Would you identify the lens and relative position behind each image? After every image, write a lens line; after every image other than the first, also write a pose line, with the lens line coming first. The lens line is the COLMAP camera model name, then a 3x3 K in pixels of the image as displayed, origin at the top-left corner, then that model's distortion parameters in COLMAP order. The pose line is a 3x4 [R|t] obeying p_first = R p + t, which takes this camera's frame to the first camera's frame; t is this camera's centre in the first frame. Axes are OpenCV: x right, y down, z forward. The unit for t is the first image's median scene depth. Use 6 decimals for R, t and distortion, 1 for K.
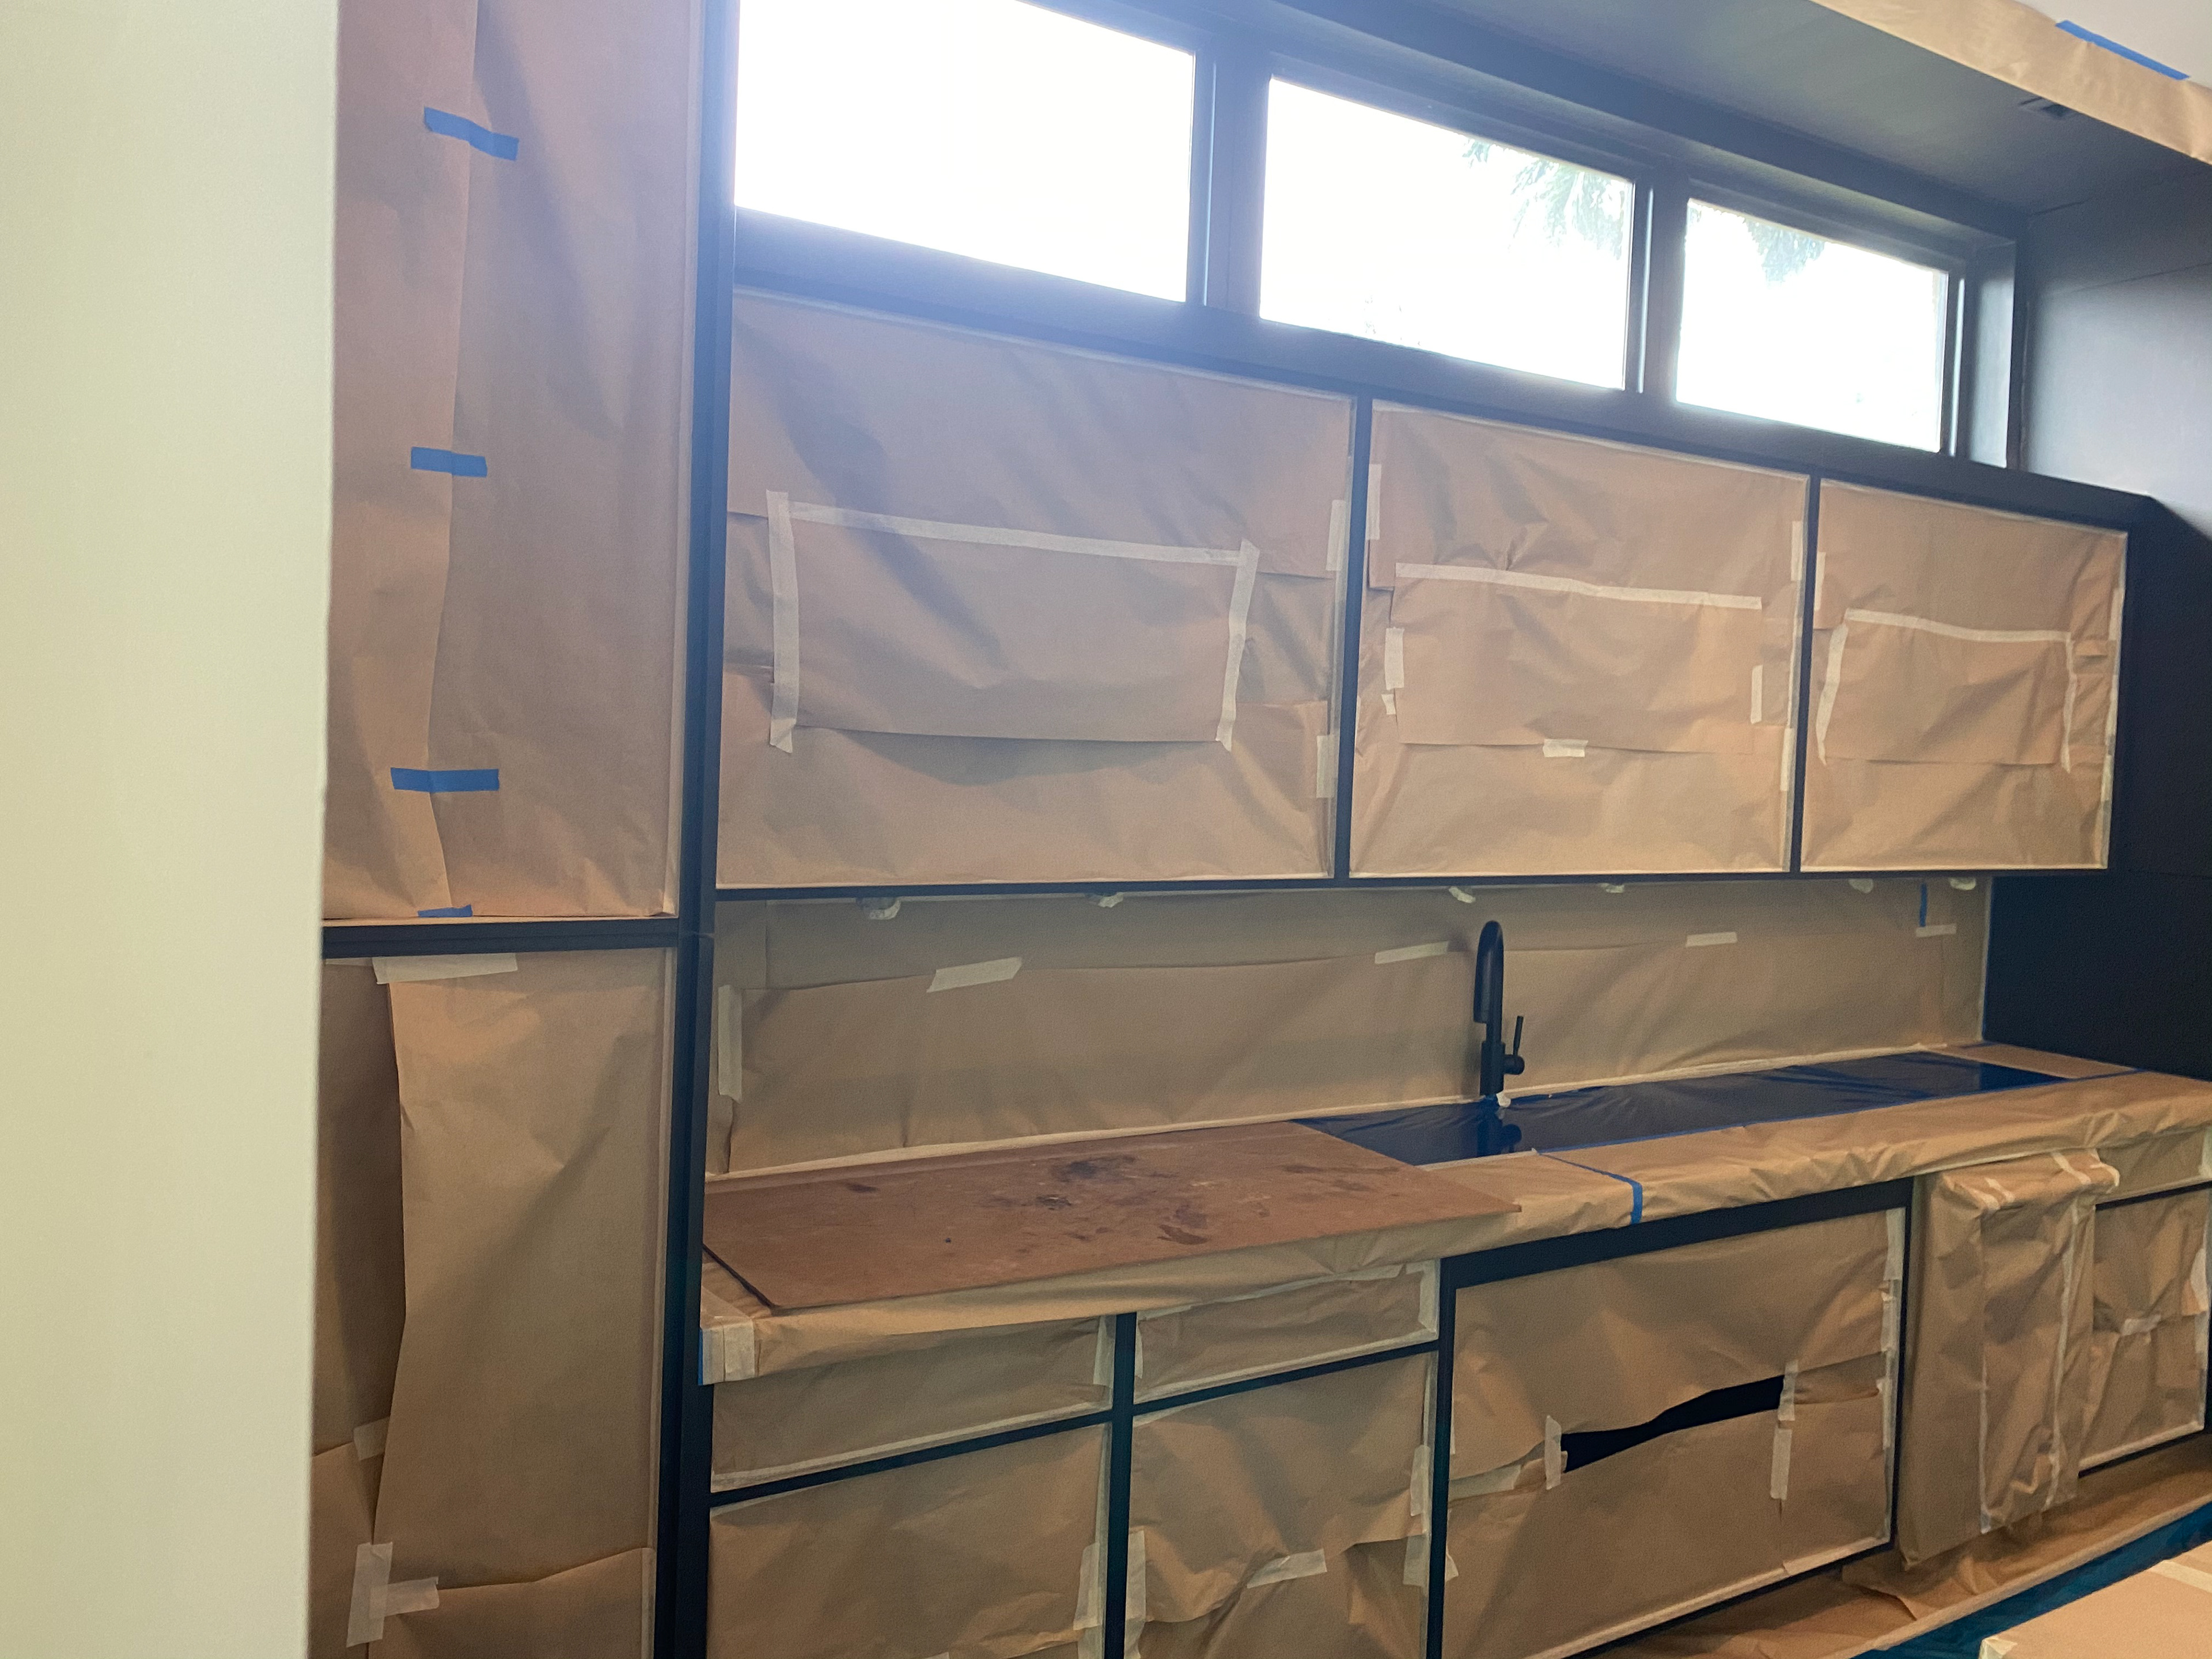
lens RADIAL K [[1678.0, 0, 1112.8], [0, 1678.0, 804.3], [0, 0, 1]] dist [0.025472, -0.025204]
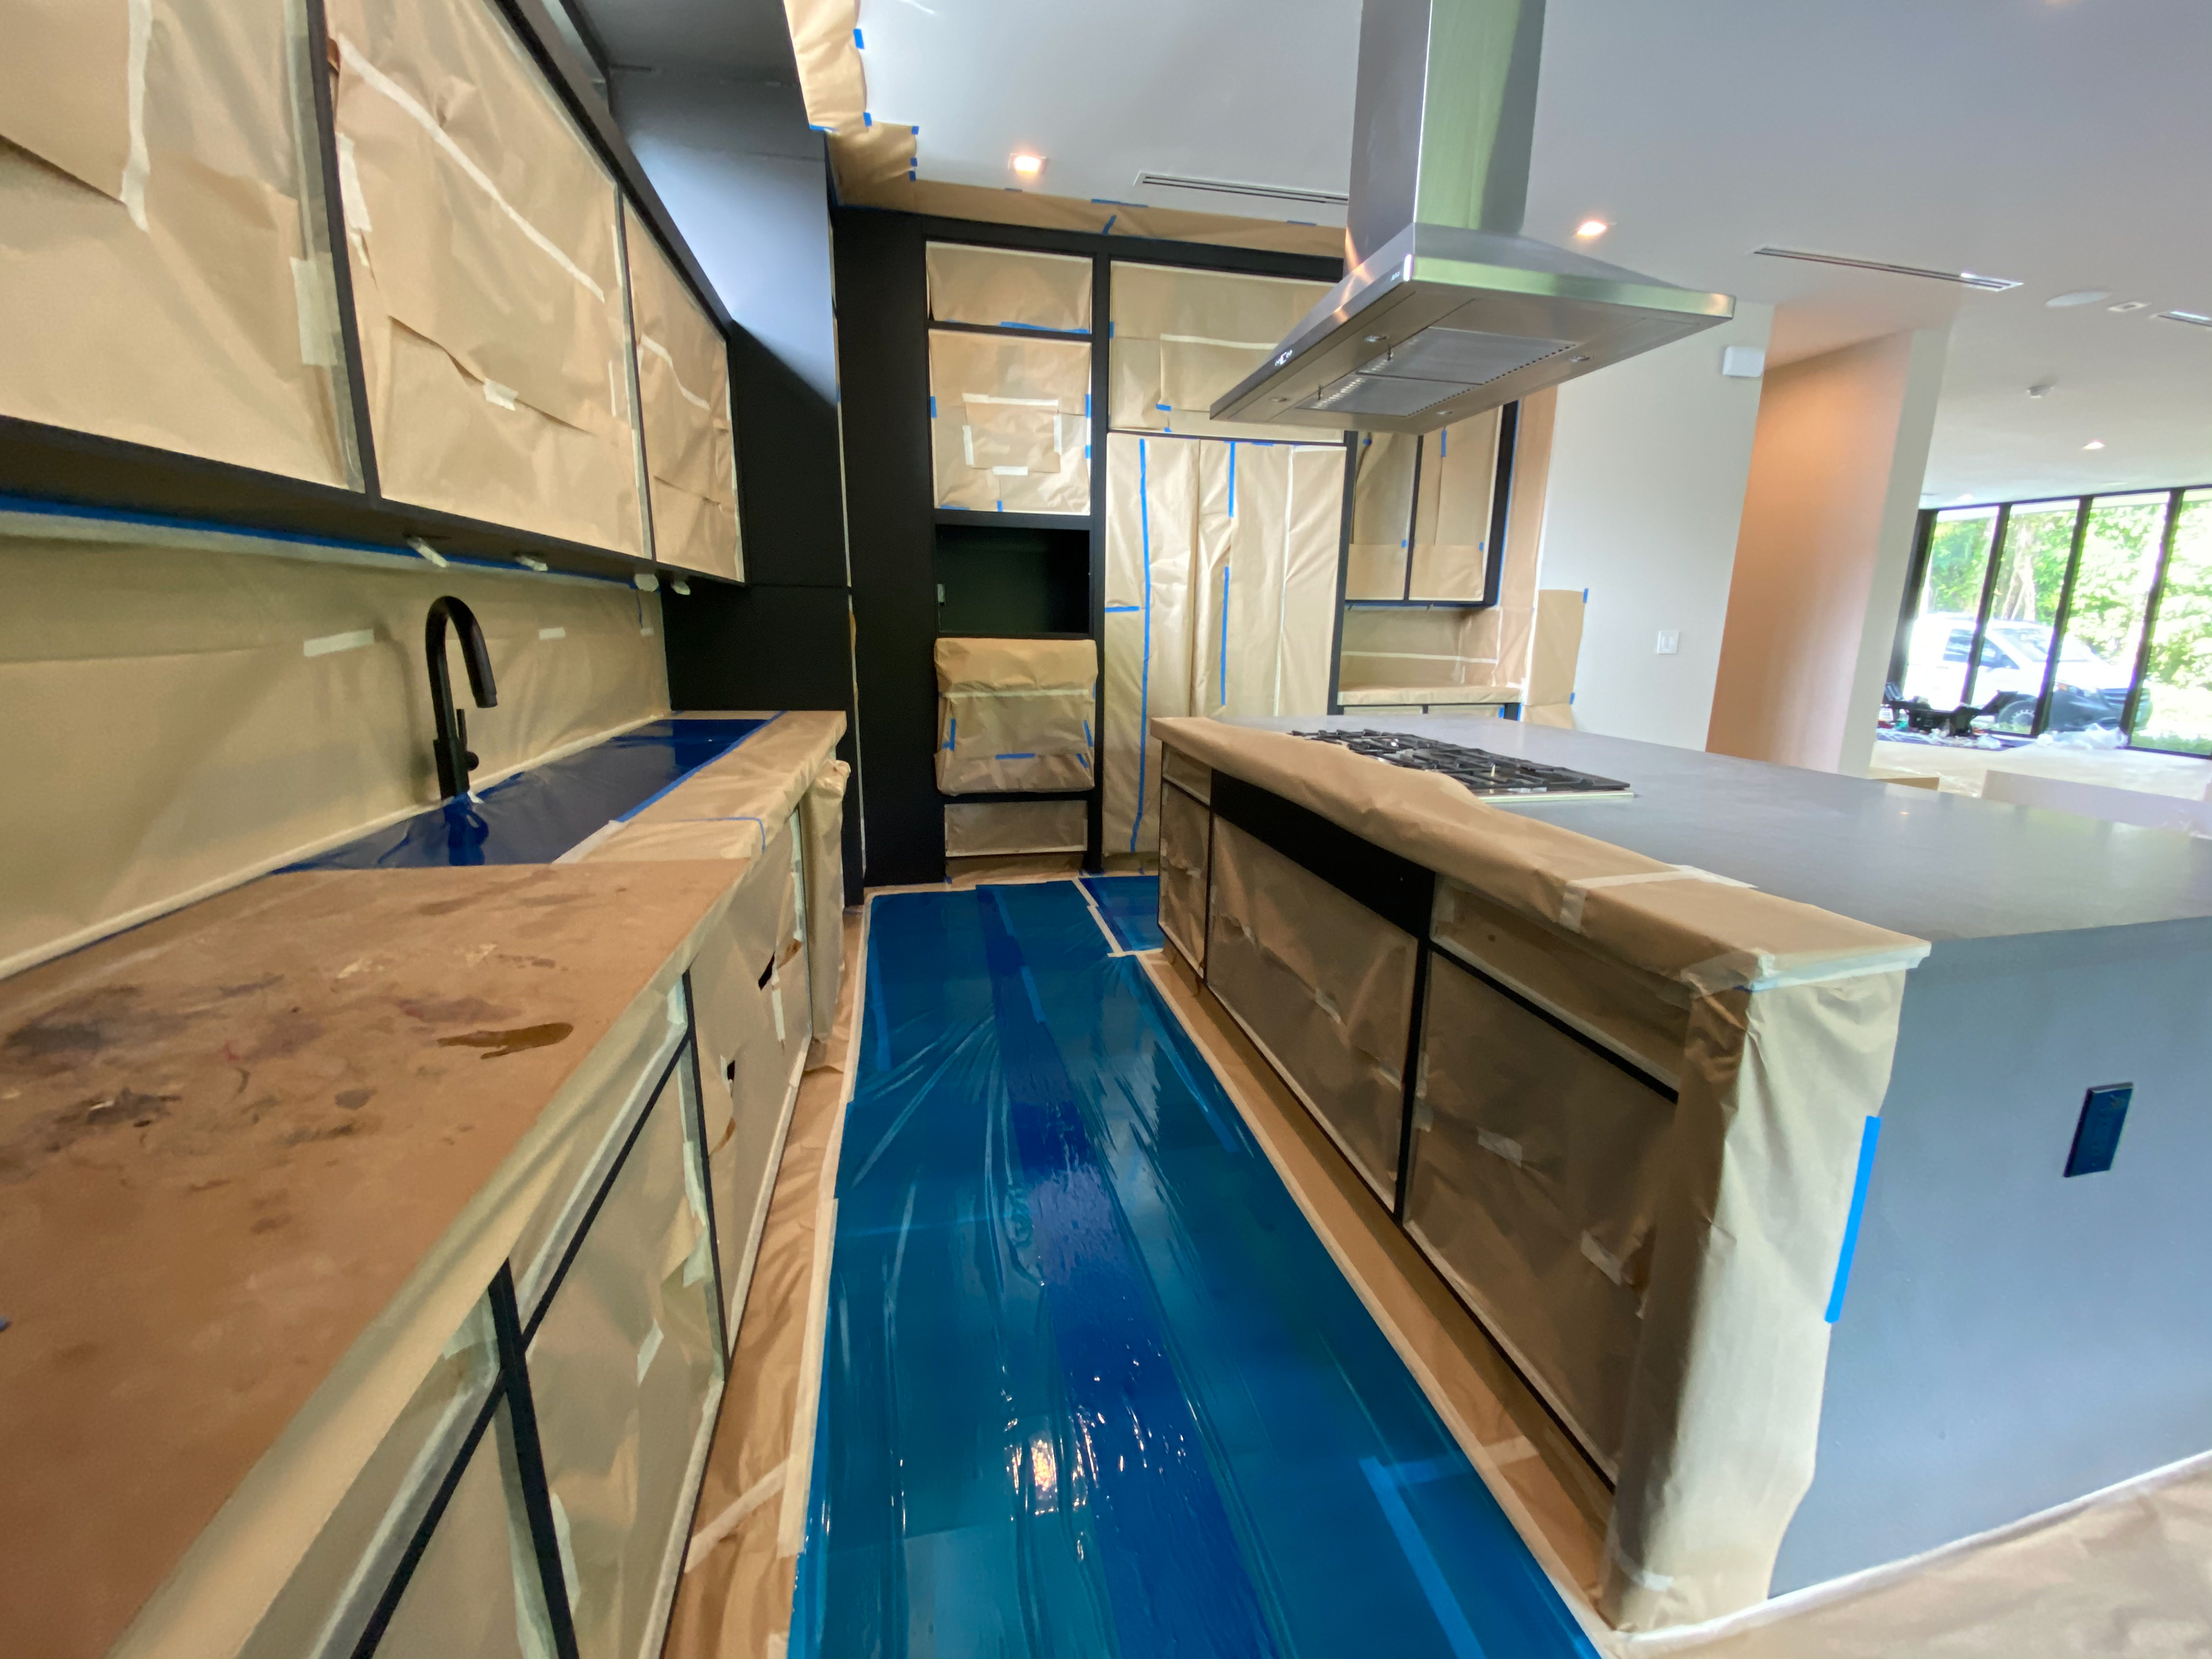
lens RADIAL K [[899.3, 0, 1115.8], [0, 899.3, 826.3], [0, 0, 1]] dist [0.011424, -0.009501]
pose [[0.354506, -0.240136, 0.903692, -0.114578], [0.036362, 0.969270, 0.243298, 0.088381], [-0.934346, -0.053390, 0.352344, 0.529184]]
